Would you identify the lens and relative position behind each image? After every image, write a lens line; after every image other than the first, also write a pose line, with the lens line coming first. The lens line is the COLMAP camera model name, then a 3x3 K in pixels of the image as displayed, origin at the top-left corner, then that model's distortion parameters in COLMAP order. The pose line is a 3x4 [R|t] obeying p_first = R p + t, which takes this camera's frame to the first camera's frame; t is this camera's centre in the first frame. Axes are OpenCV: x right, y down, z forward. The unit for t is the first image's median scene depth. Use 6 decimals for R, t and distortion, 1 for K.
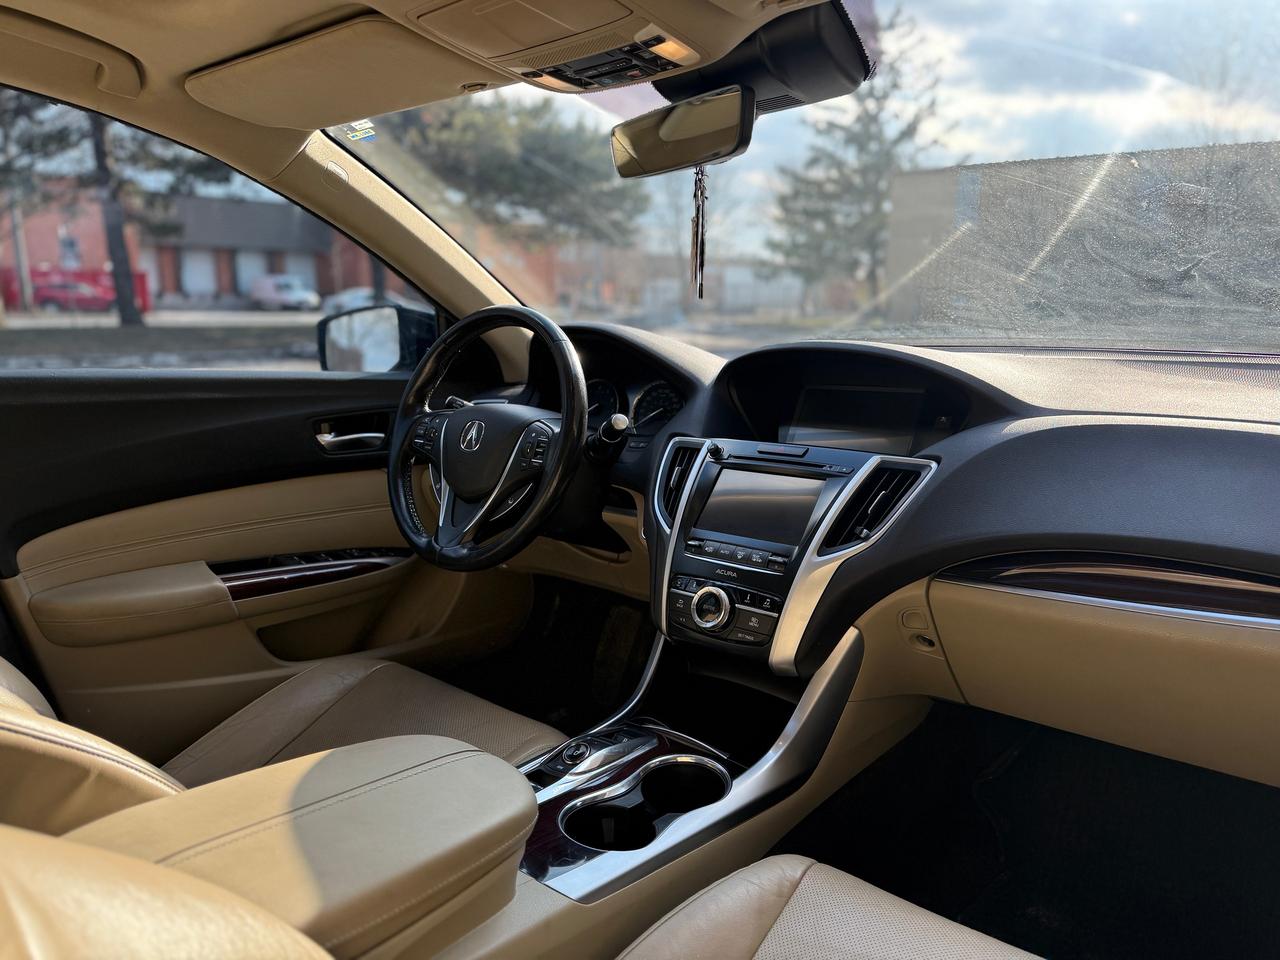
lens RADIAL K [[889.3, 0, 646.2], [0, 889.3, 488.6], [0, 0, 1]] dist [0.031334, -0.037436]
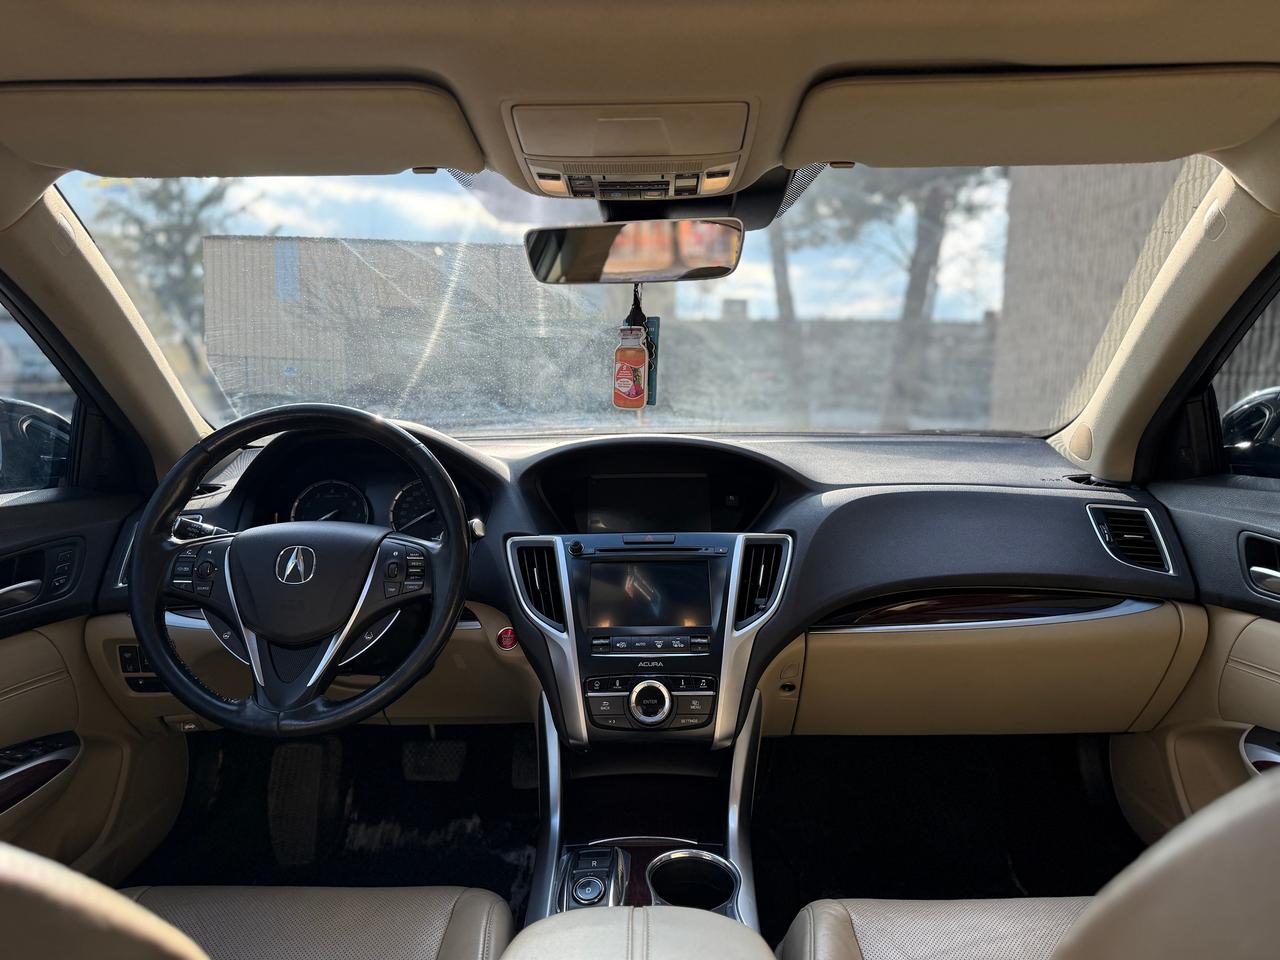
lens RADIAL K [[889.3, 0, 647.3], [0, 889.3, 475.4], [0, 0, 1]] dist [0.031334, -0.037436]
pose [[0.756617, -0.065259, 0.650594, -0.493318], [0.123440, 0.991371, -0.044116, -0.066478], [-0.642101, 0.113688, 0.758143, 0.172835]]
